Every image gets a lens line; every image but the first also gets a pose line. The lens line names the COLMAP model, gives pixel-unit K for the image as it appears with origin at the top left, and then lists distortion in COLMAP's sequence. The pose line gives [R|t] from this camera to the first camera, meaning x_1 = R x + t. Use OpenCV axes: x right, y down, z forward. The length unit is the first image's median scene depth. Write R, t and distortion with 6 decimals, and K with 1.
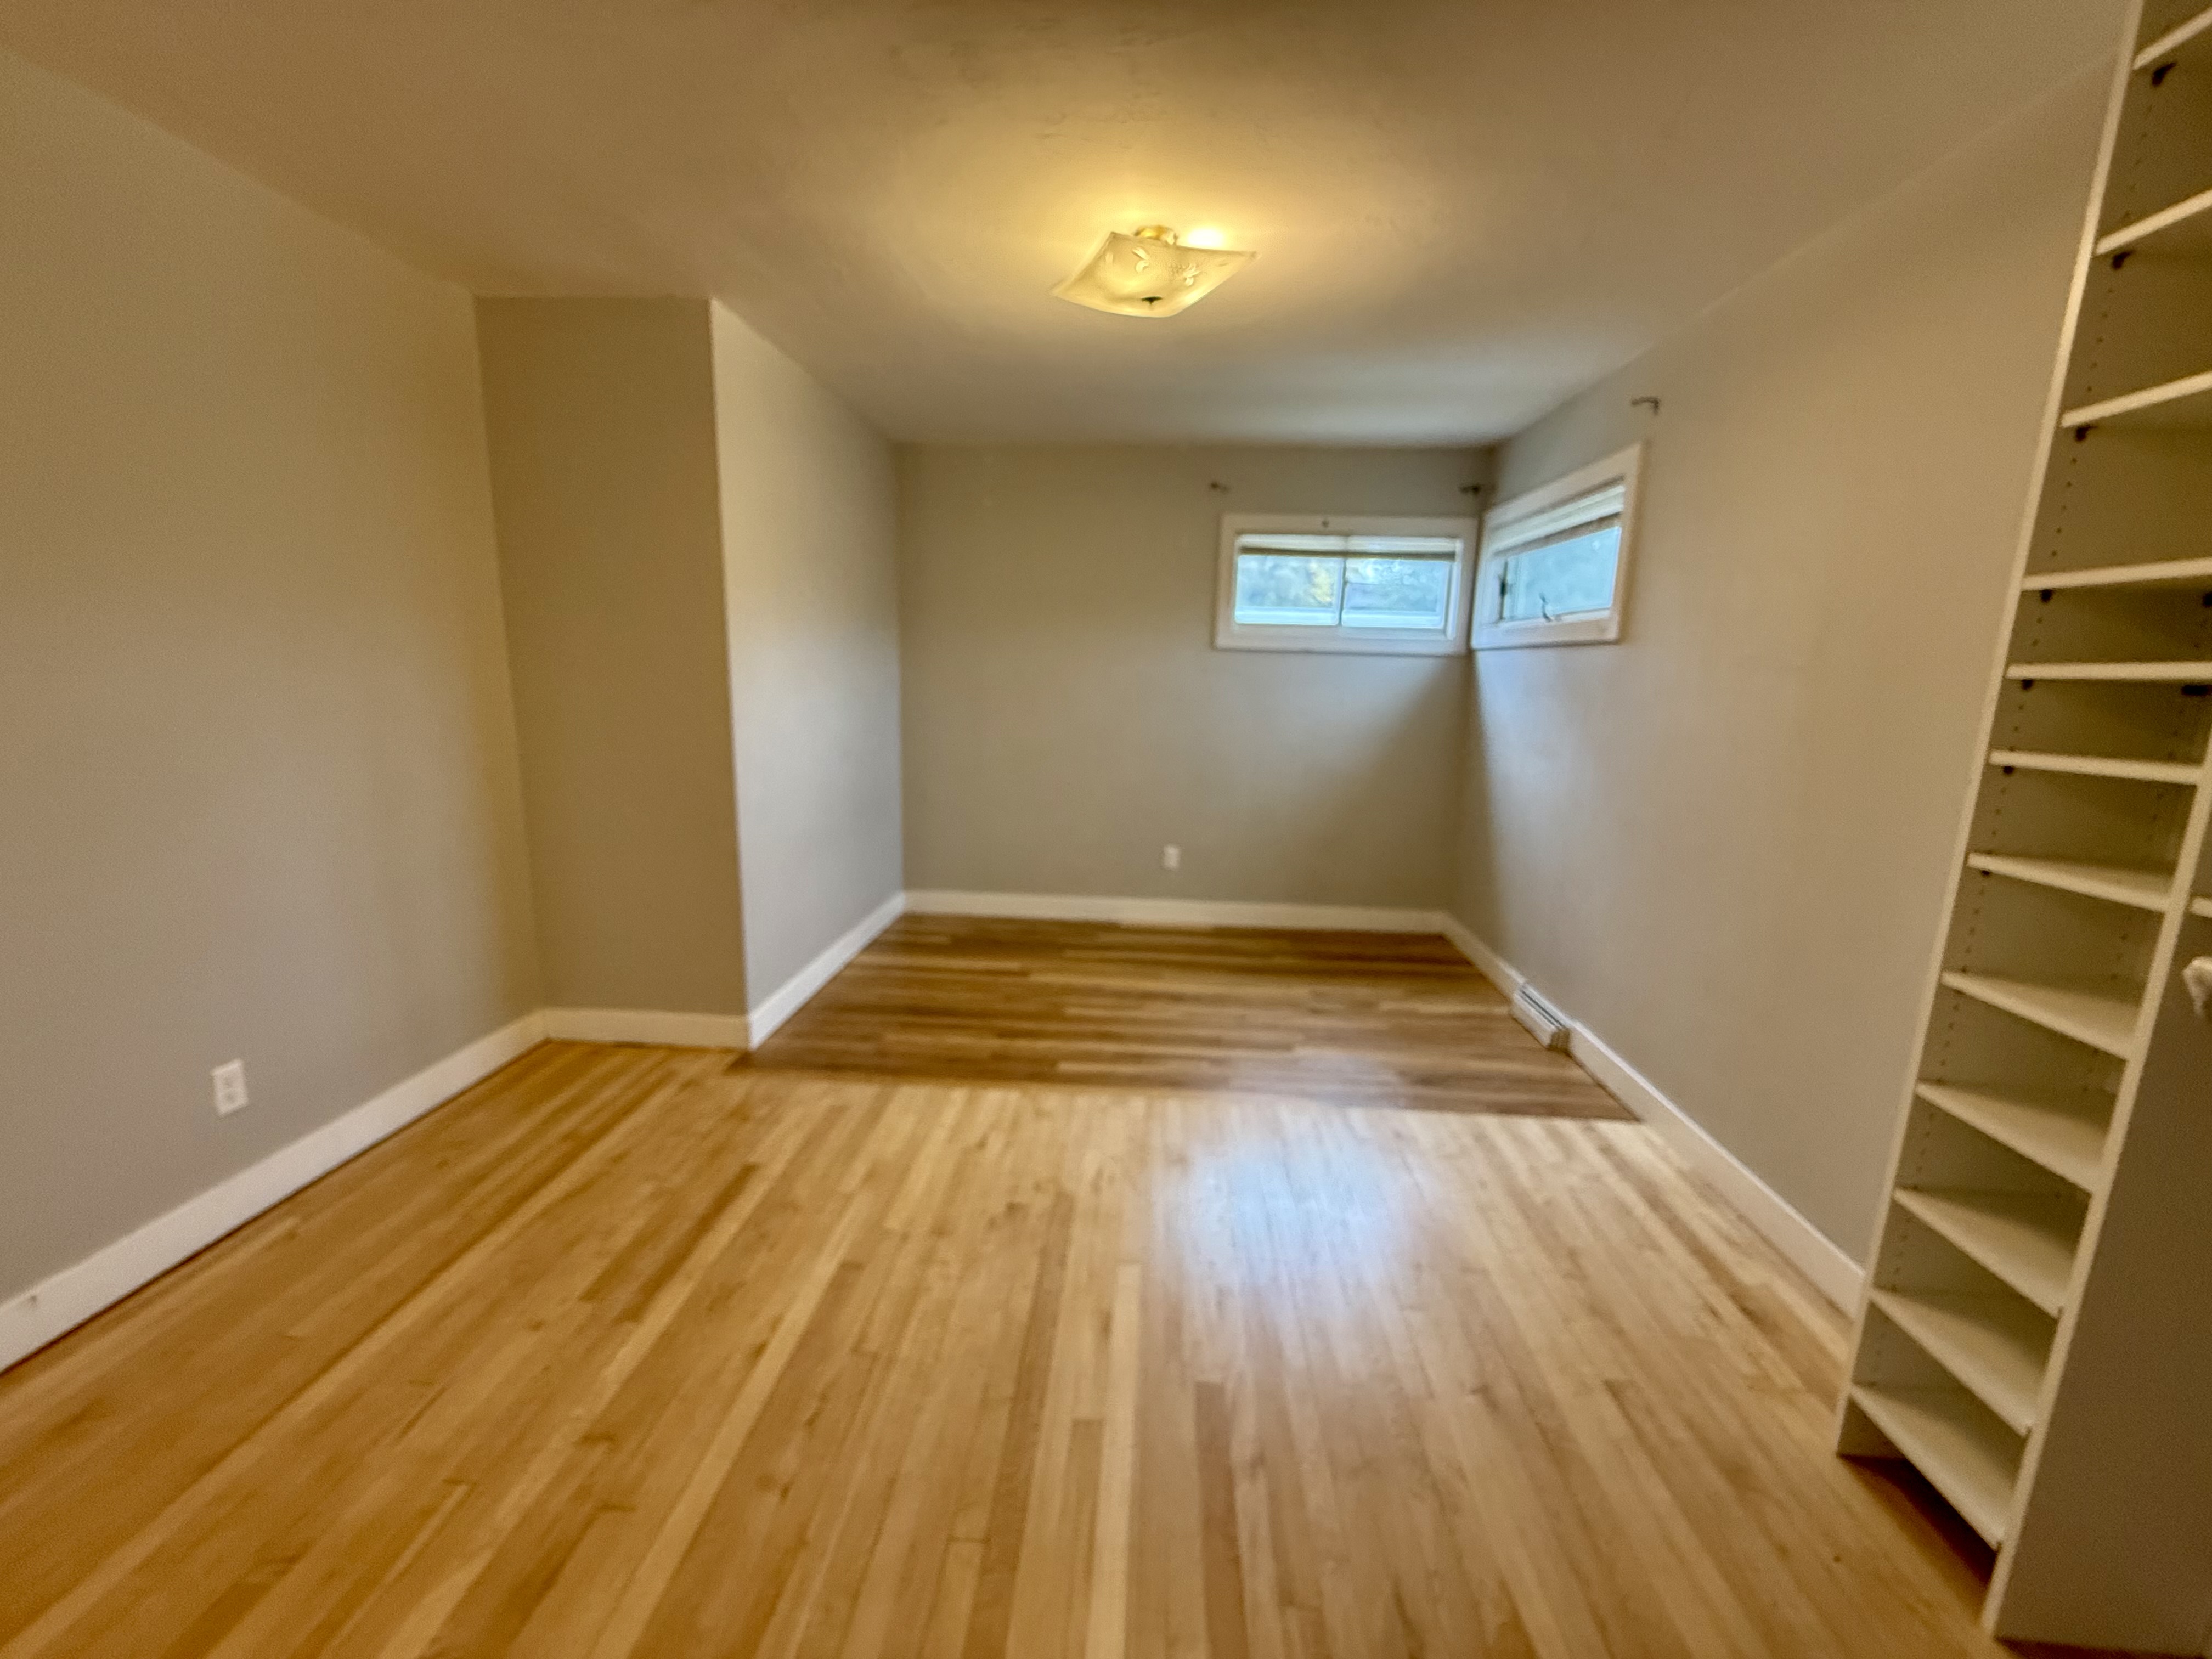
lens RADIAL K [[884.6, 0, 1108.5], [0, 884.6, 821.8], [0, 0, 1]] dist [-0.001085, 0.000242]
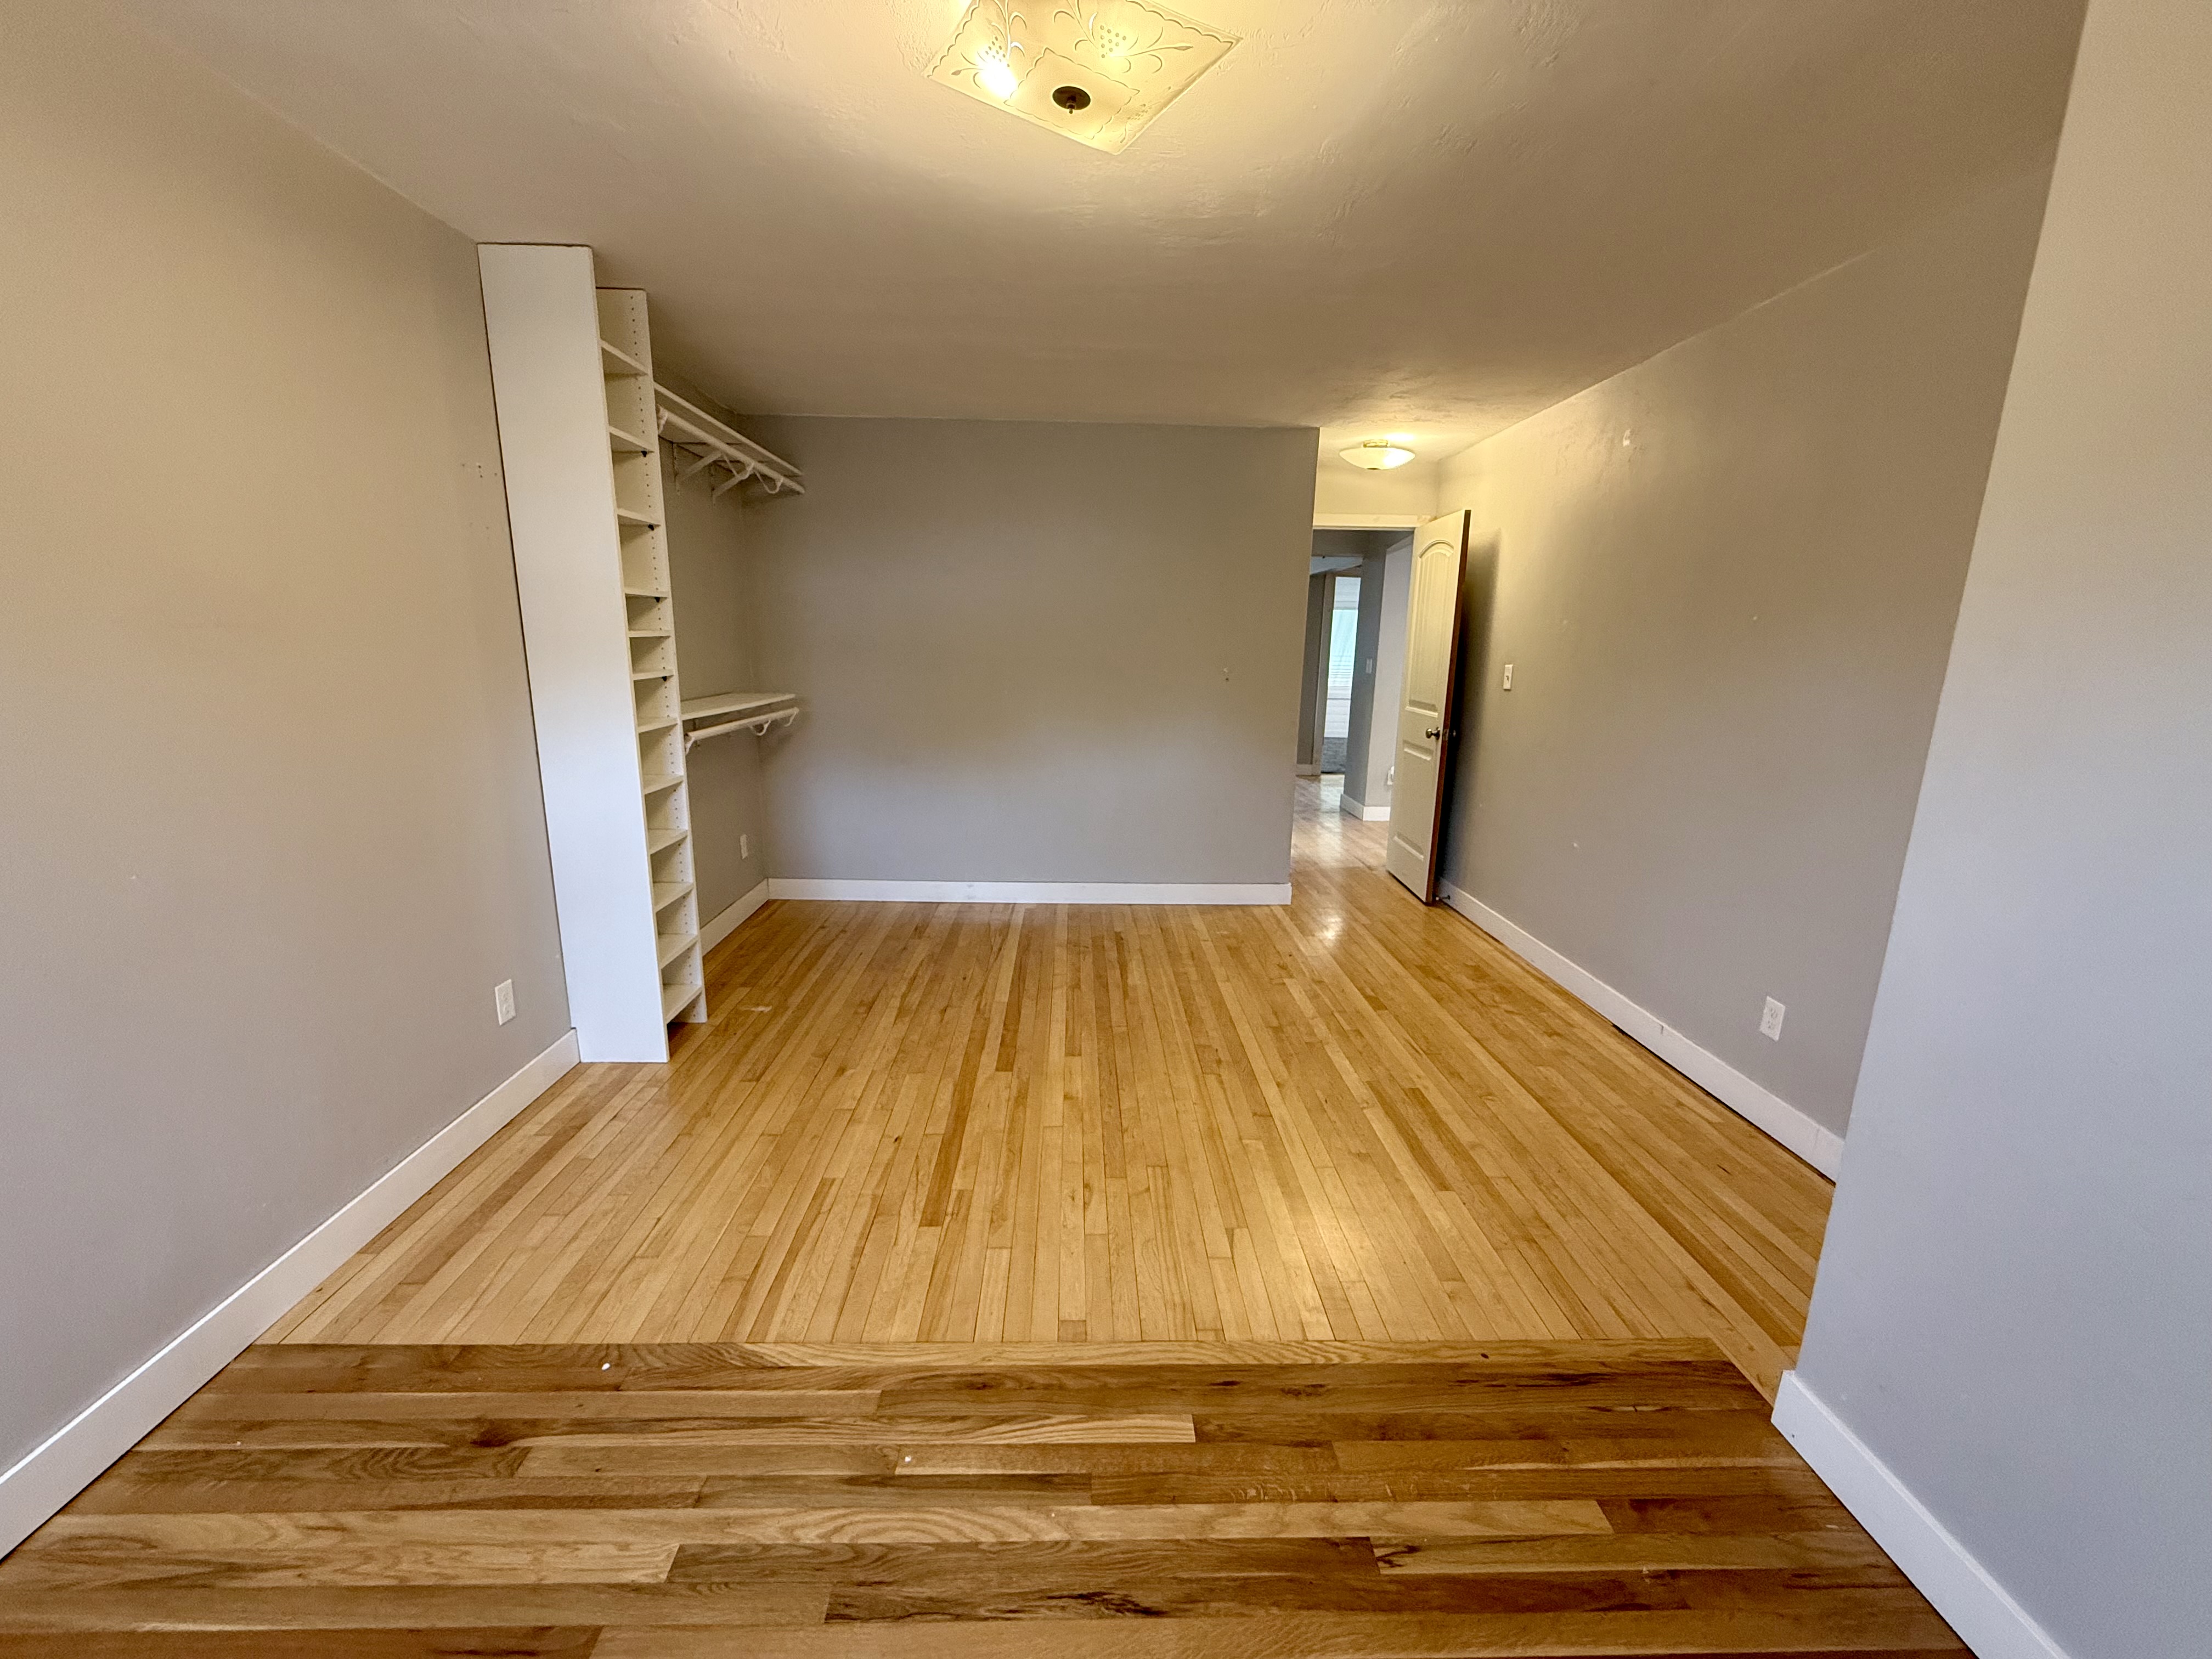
lens RADIAL K [[884.6, 0, 1100.1], [0, 884.6, 839.5], [0, 0, 1]] dist [-0.001085, 0.000242]
pose [[-0.995210, -0.022064, -0.095241, 0.085043], [-0.058146, 0.916743, 0.395222, -0.379229], [0.078591, 0.398867, -0.913635, 1.995330]]
